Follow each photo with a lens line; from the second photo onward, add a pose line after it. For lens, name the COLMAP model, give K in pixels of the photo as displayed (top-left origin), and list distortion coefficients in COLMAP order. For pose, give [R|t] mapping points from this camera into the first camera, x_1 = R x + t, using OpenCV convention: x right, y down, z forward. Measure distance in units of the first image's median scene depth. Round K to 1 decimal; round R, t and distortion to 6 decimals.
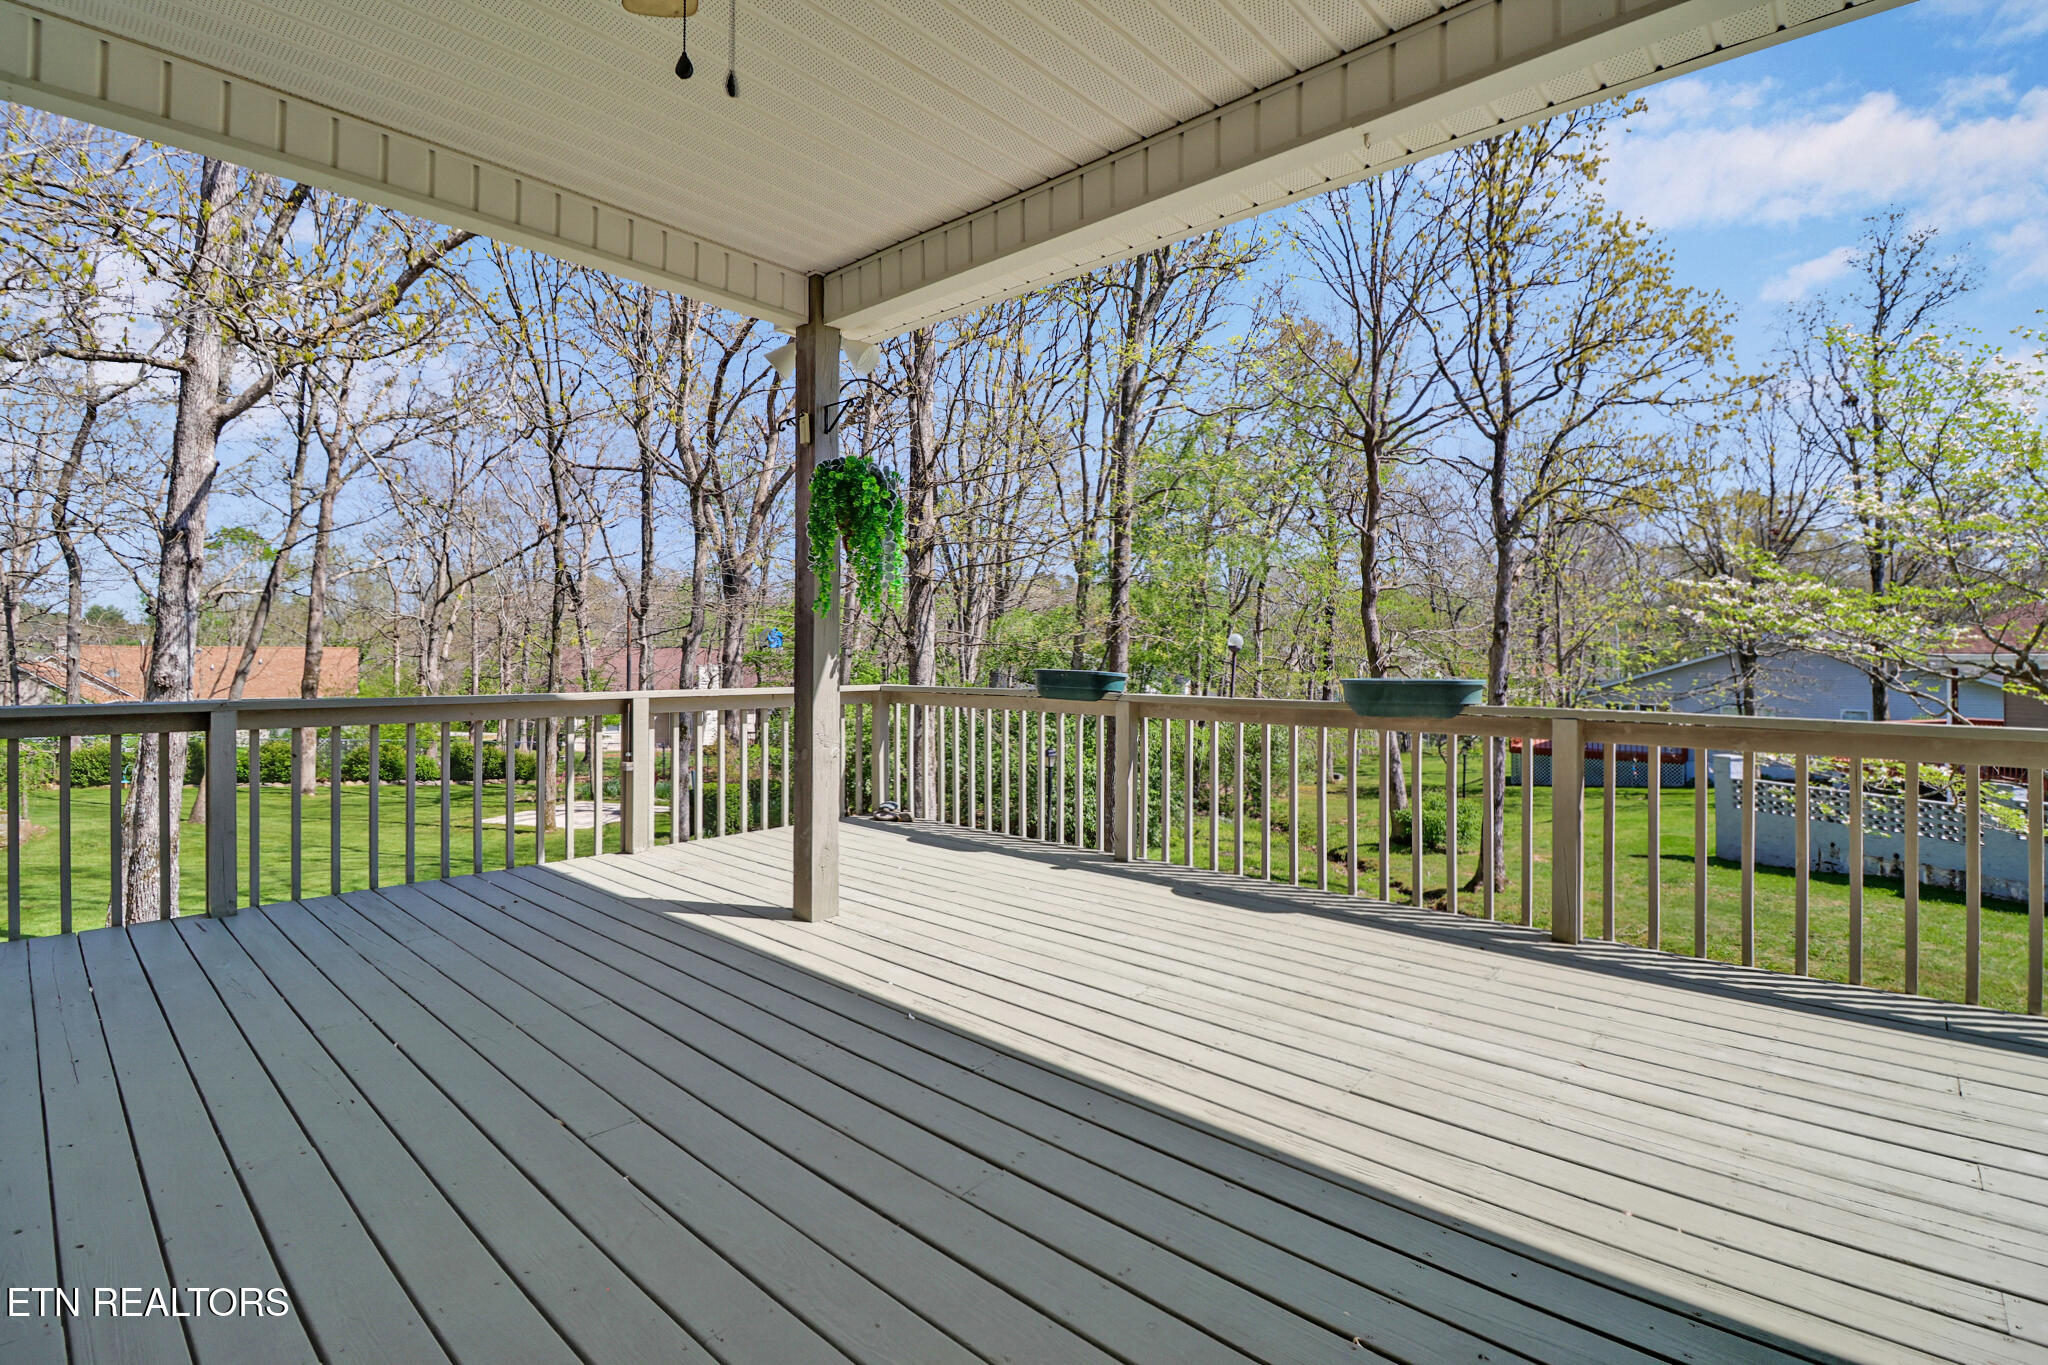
lens RADIAL K [[940.2, 0, 1029.9], [0, 940.2, 646.1], [0, 0, 1]] dist [-0.001452, -0.009225]
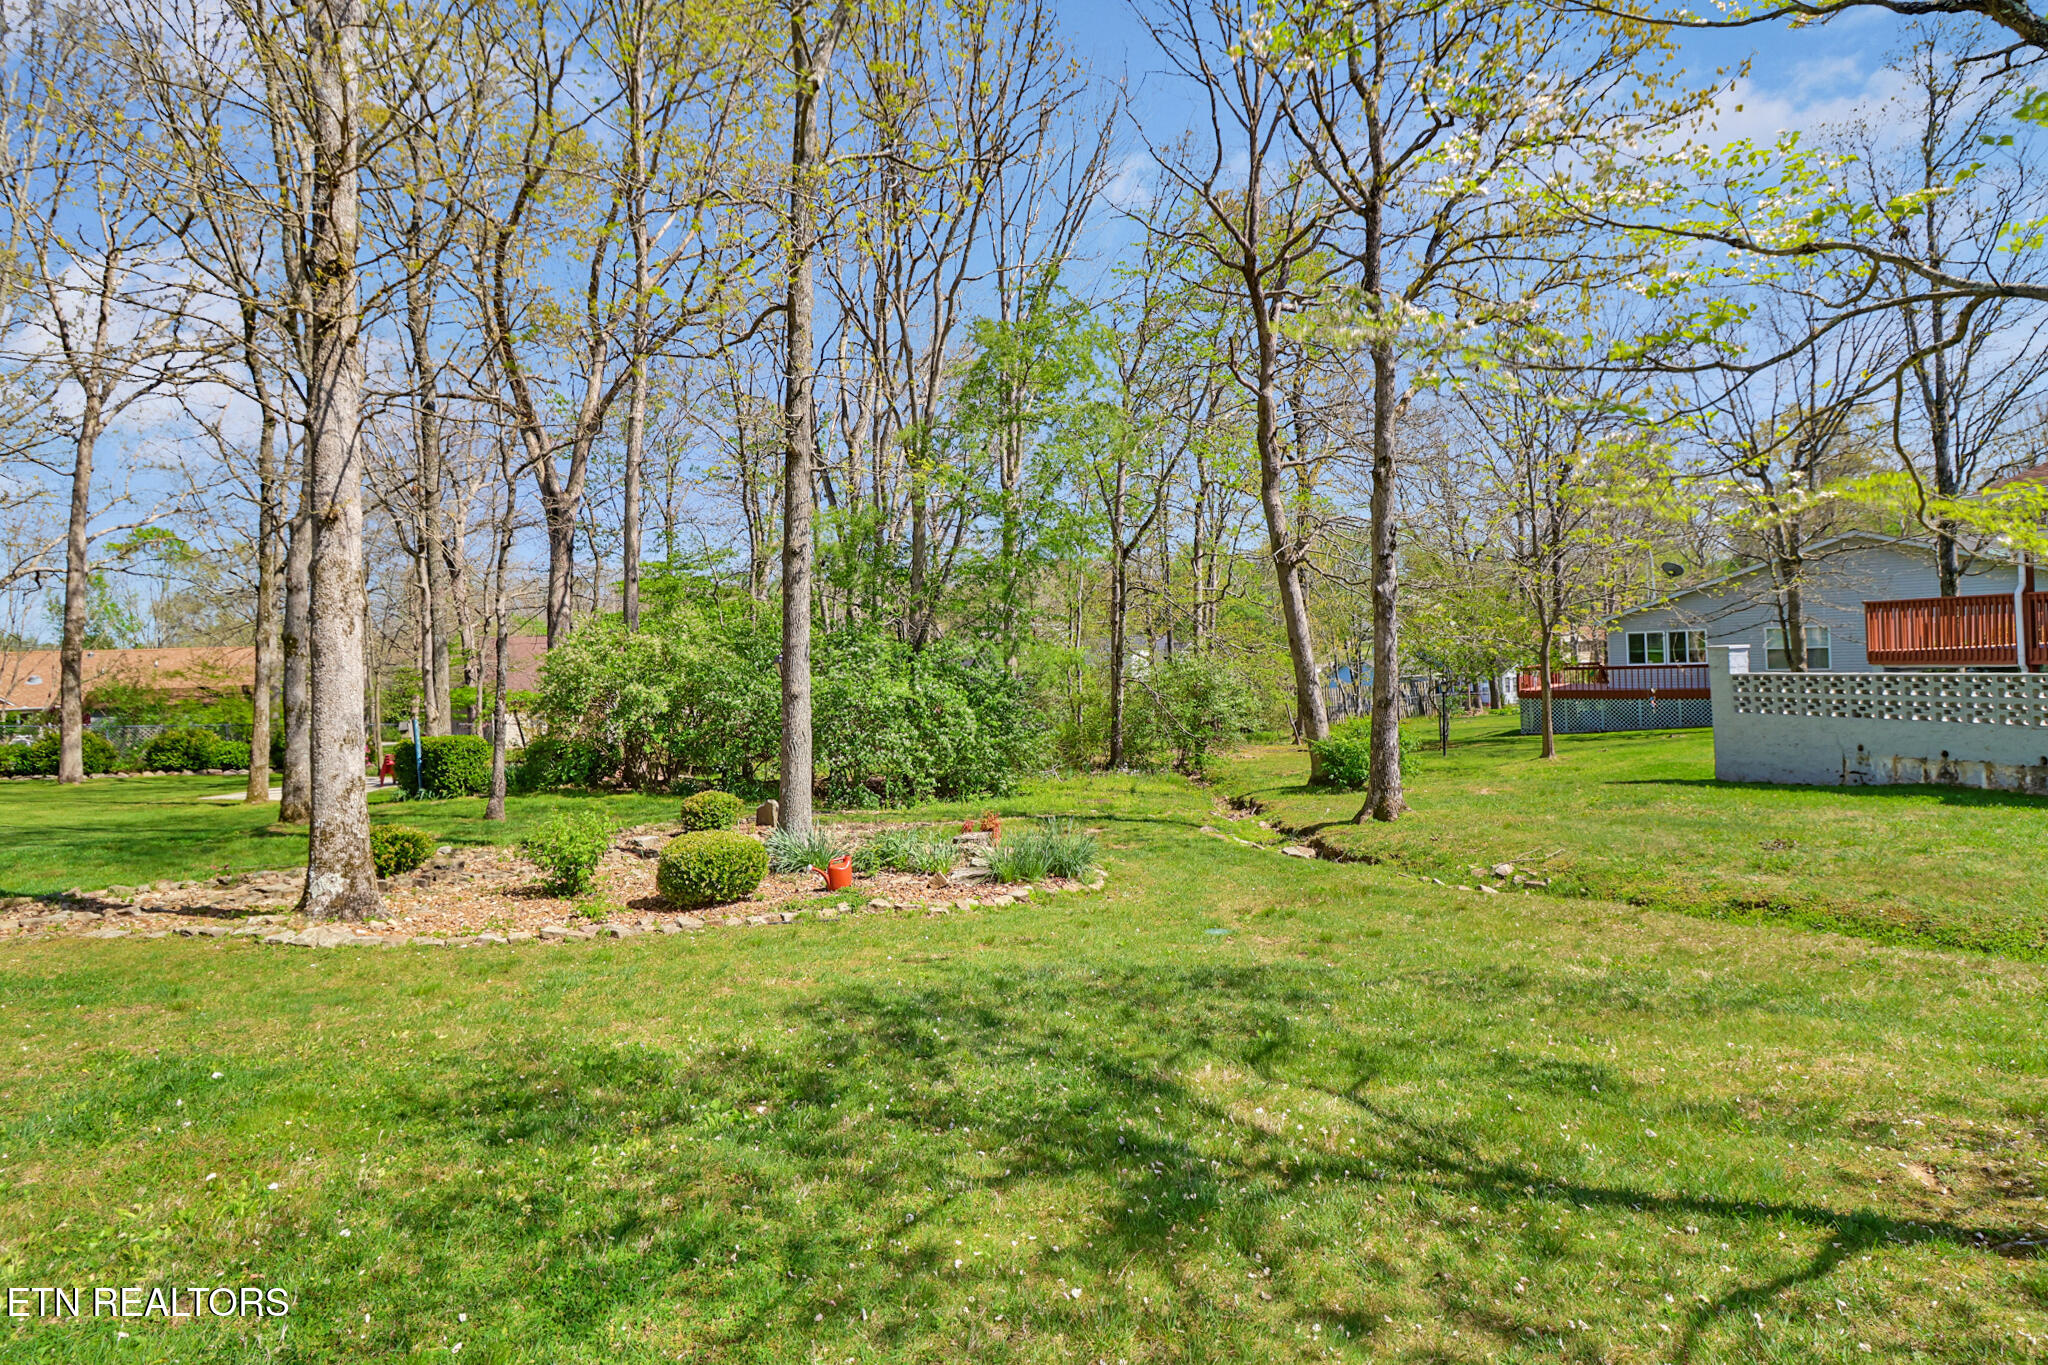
lens RADIAL K [[936.6, 0, 1118.0], [0, 936.6, 678.1], [0, 0, 1]] dist [-0.015781, -0.000419]
pose [[0.998620, -0.040739, -0.033157, 0.252309], [0.040806, 0.999166, 0.001345, 0.111998], [0.033074, -0.002696, 0.999449, 0.208738]]
